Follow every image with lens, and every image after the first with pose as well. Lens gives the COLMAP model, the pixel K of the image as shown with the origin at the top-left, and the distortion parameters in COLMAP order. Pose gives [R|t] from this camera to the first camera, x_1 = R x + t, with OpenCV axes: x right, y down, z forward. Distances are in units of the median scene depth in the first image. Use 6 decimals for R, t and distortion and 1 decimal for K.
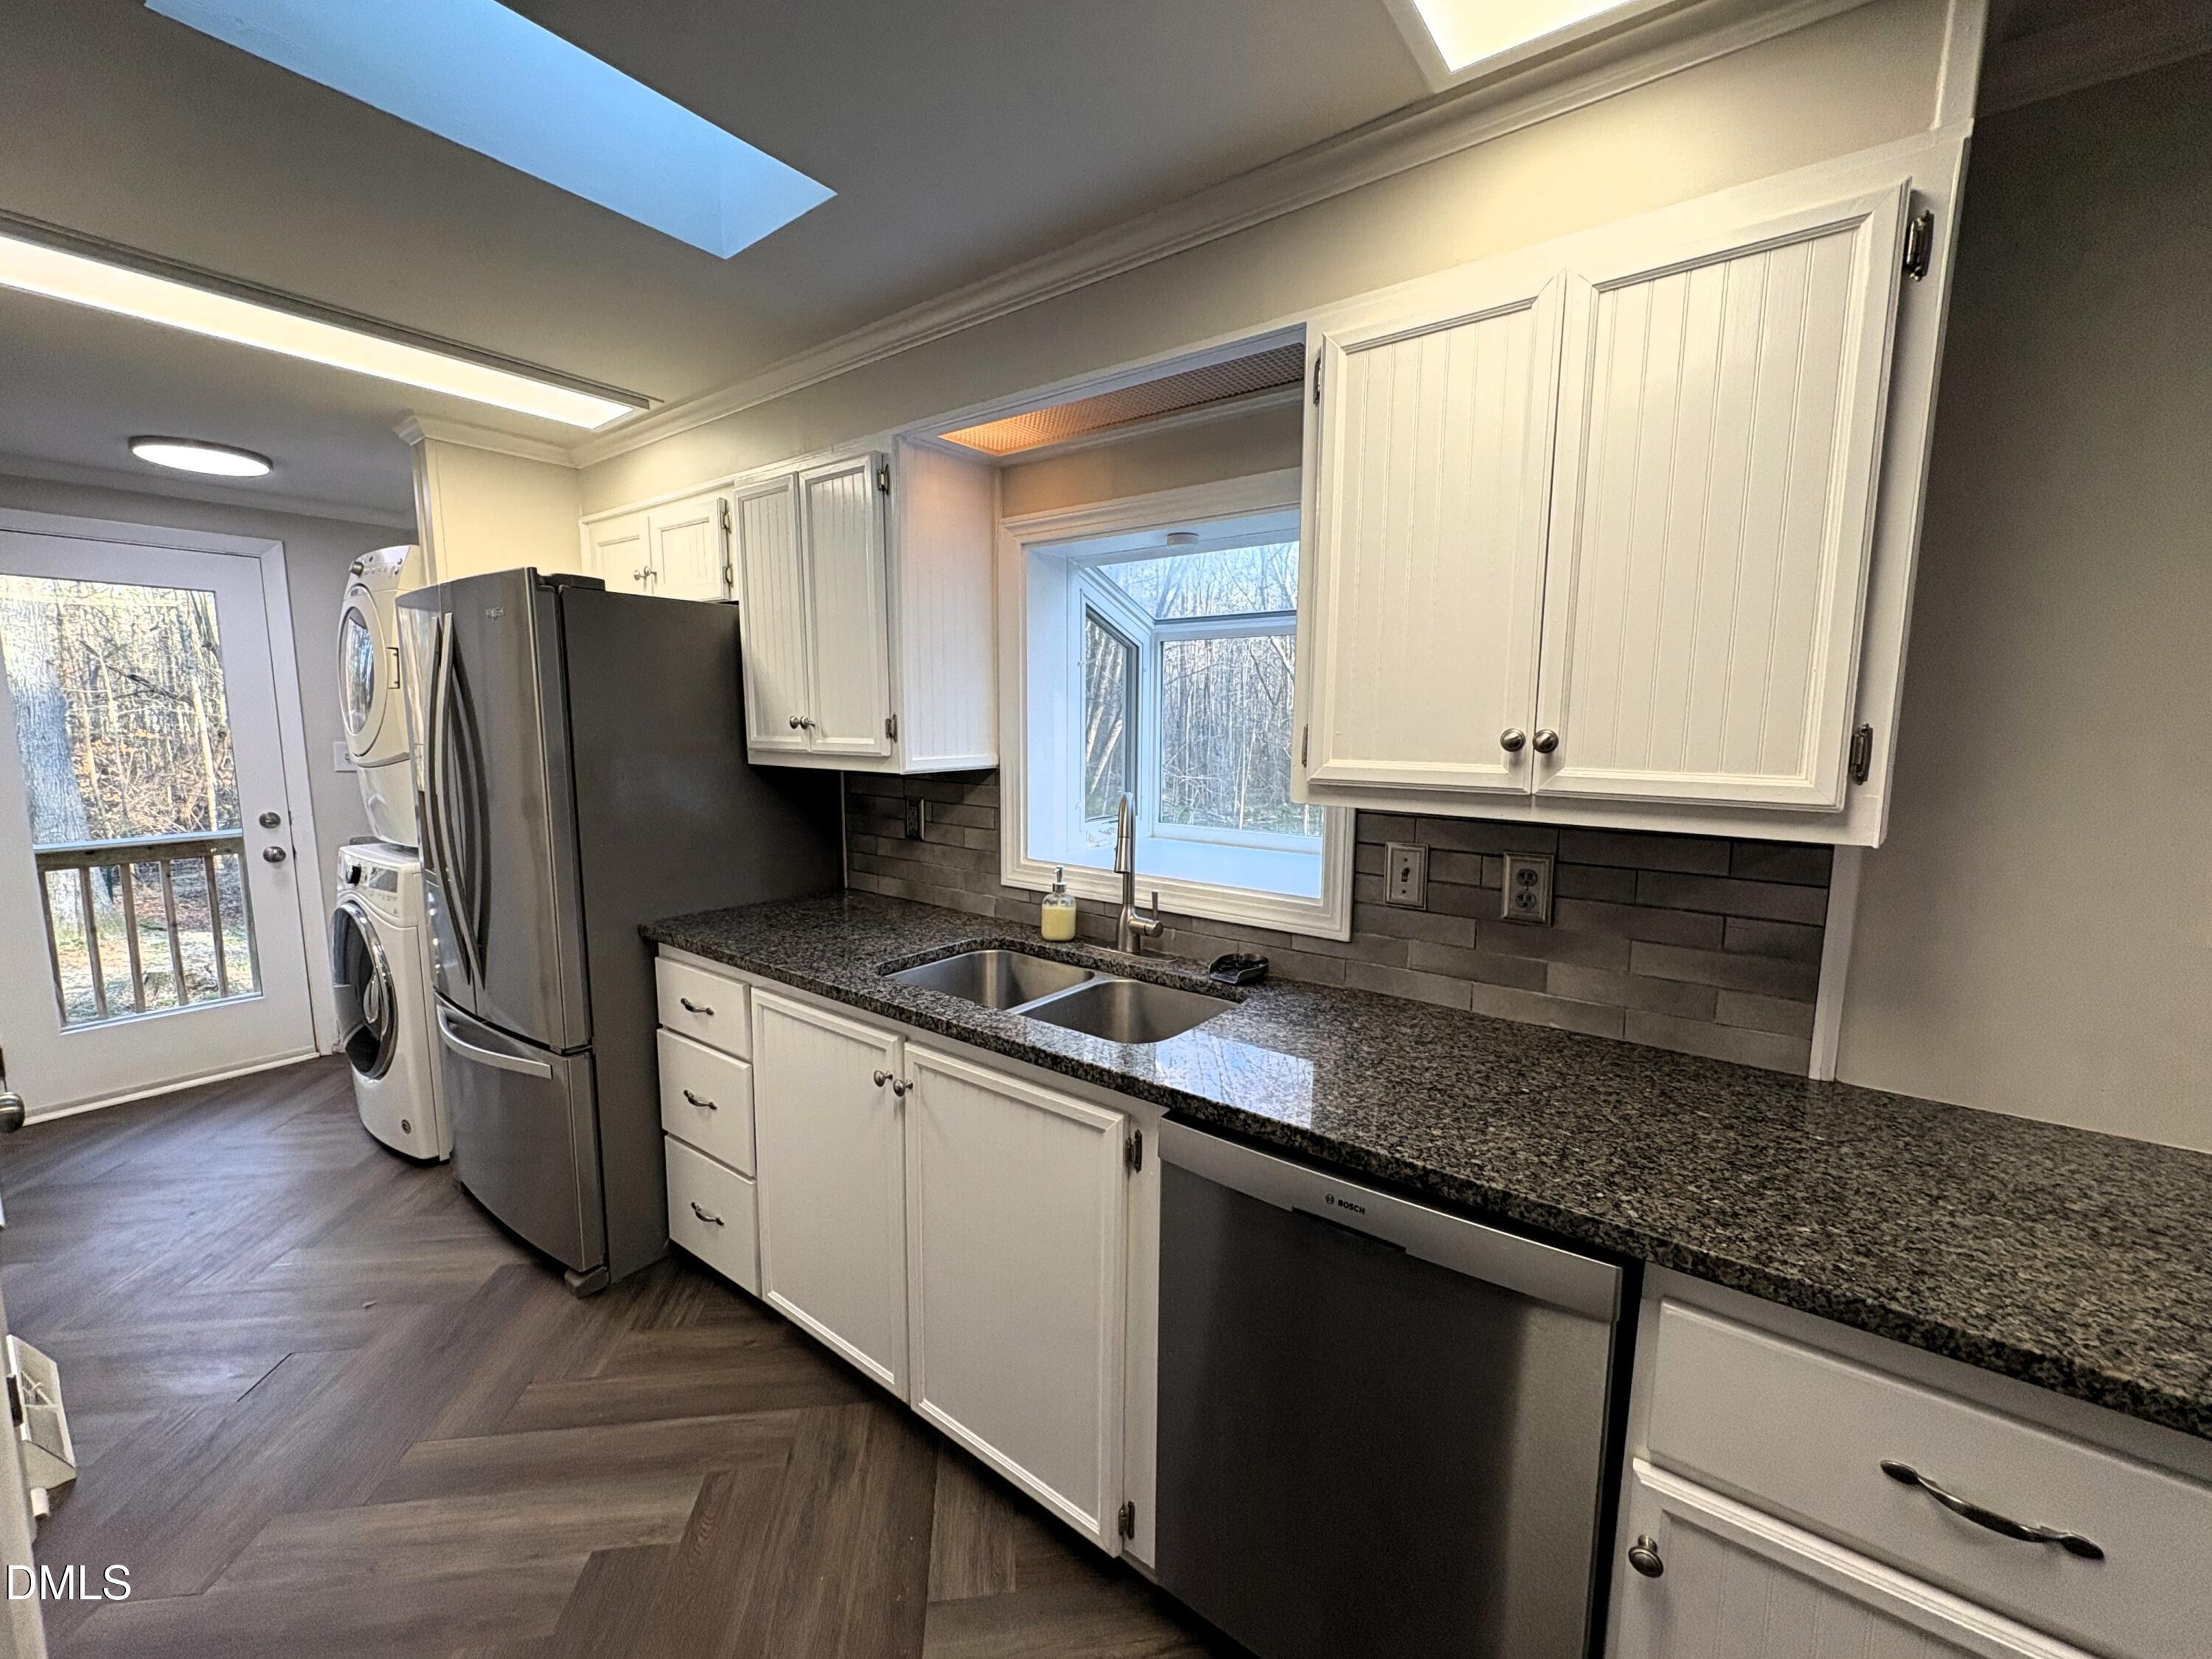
lens RADIAL K [[884.1, 0, 1116.3], [0, 884.1, 823.0], [0, 0, 1]] dist [0.002590, 0.000212]
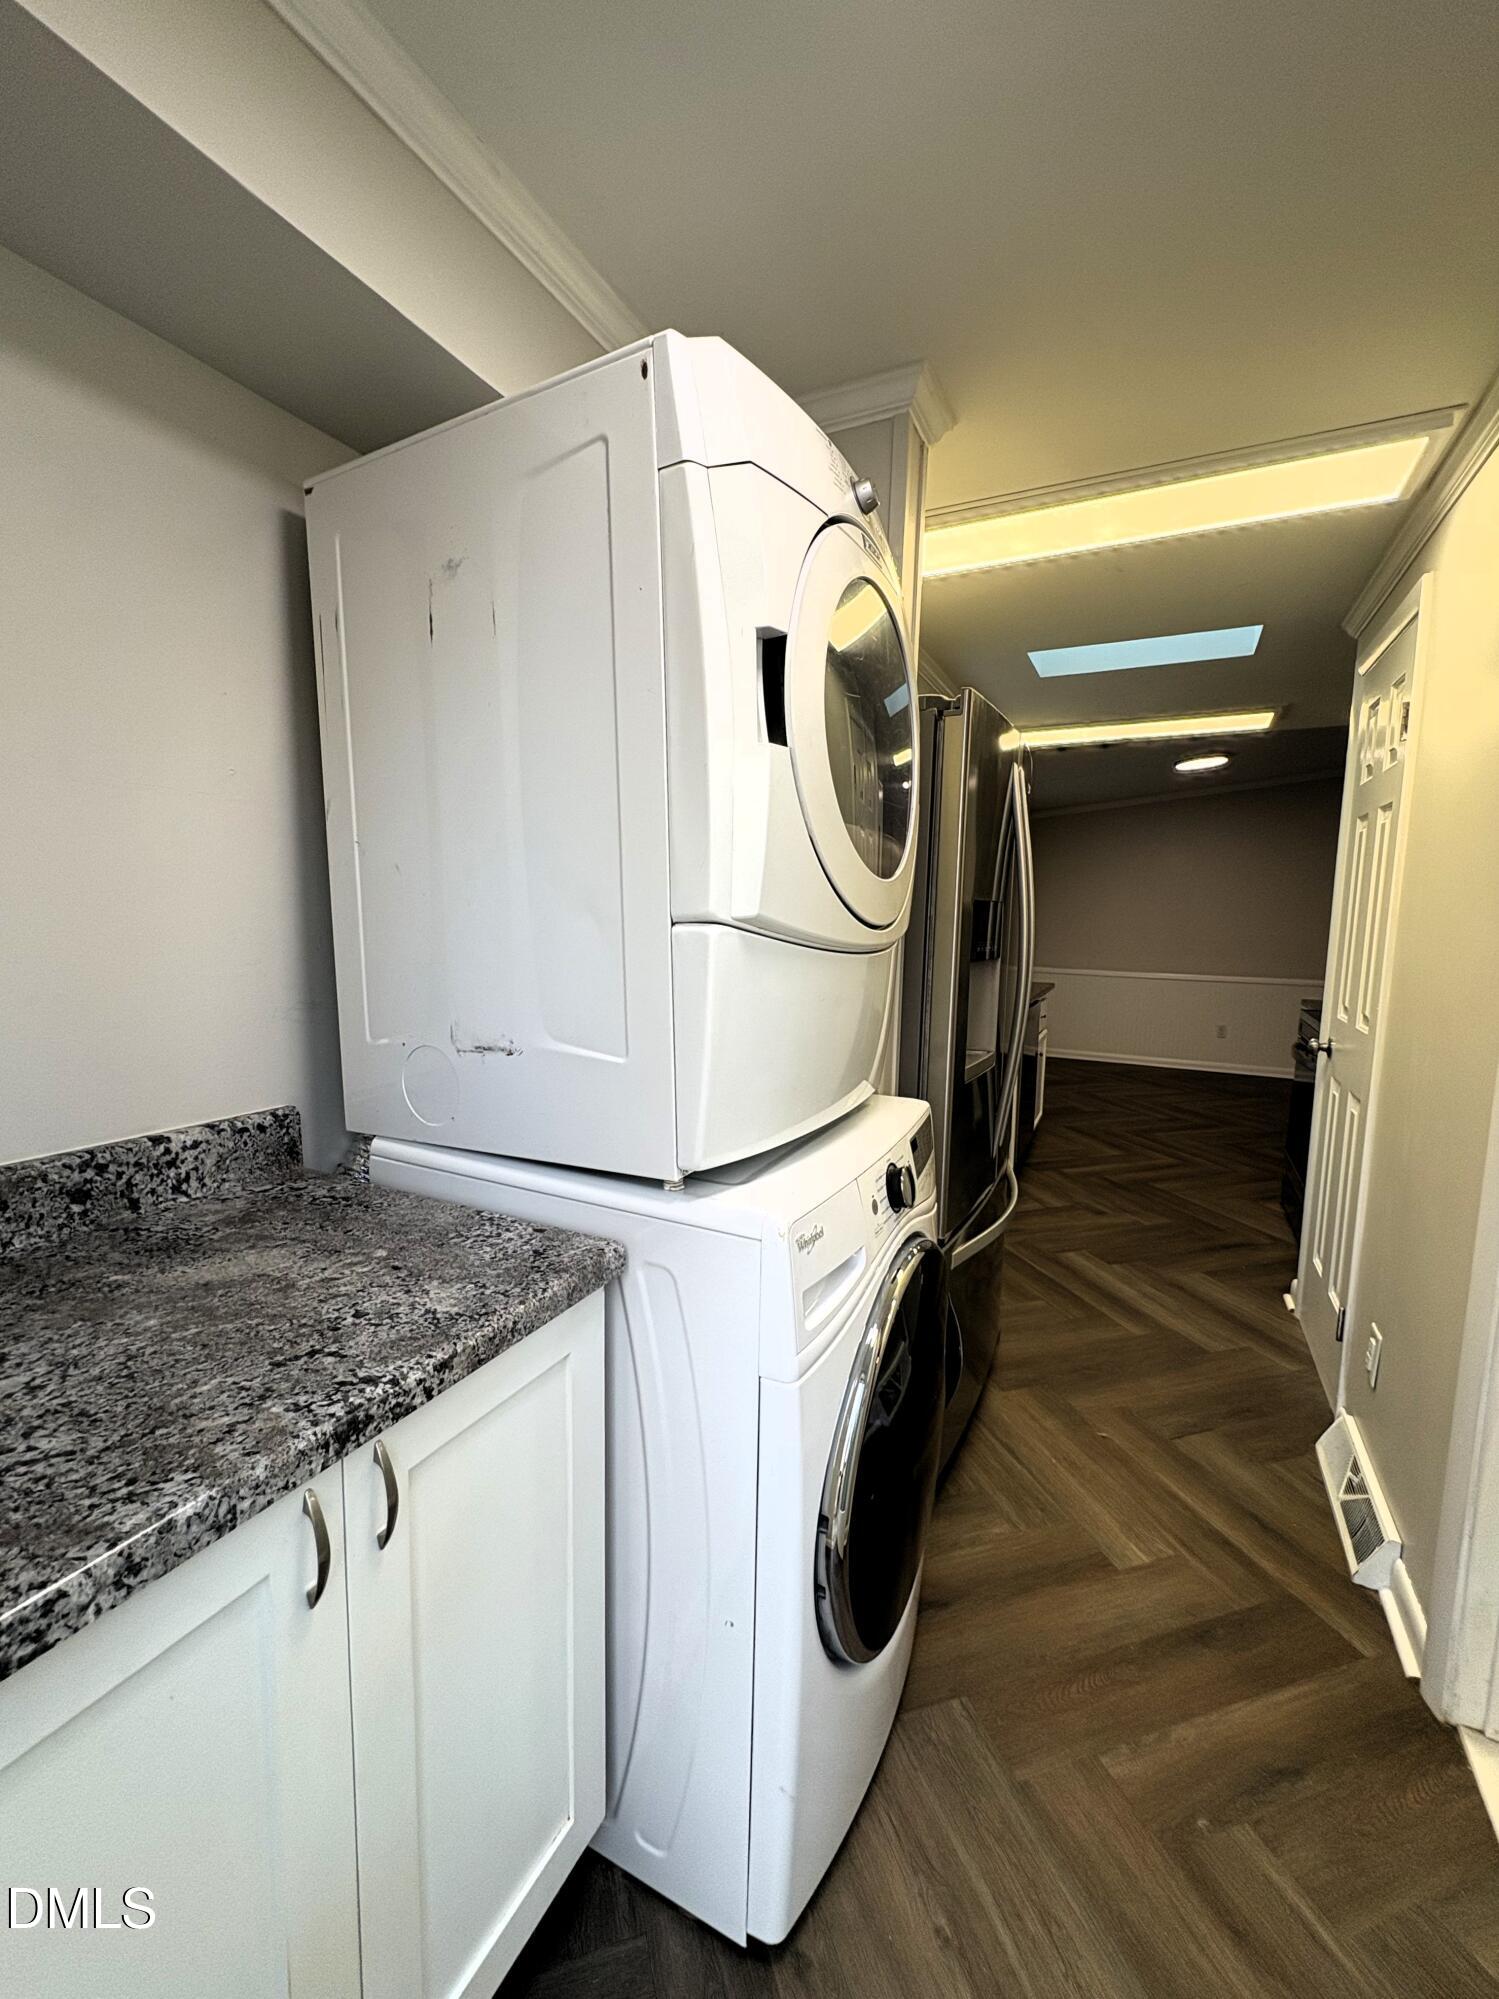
lens RADIAL K [[799.0, 0, 758.9], [0, 799.0, 1007.0], [0, 0, 1]] dist [0.002590, 0.000212]
pose [[-0.163739, -0.135053, 0.977215, -2.149606], [0.096016, 0.983700, 0.152037, -0.199698], [-0.981820, 0.118723, -0.148103, 1.929805]]
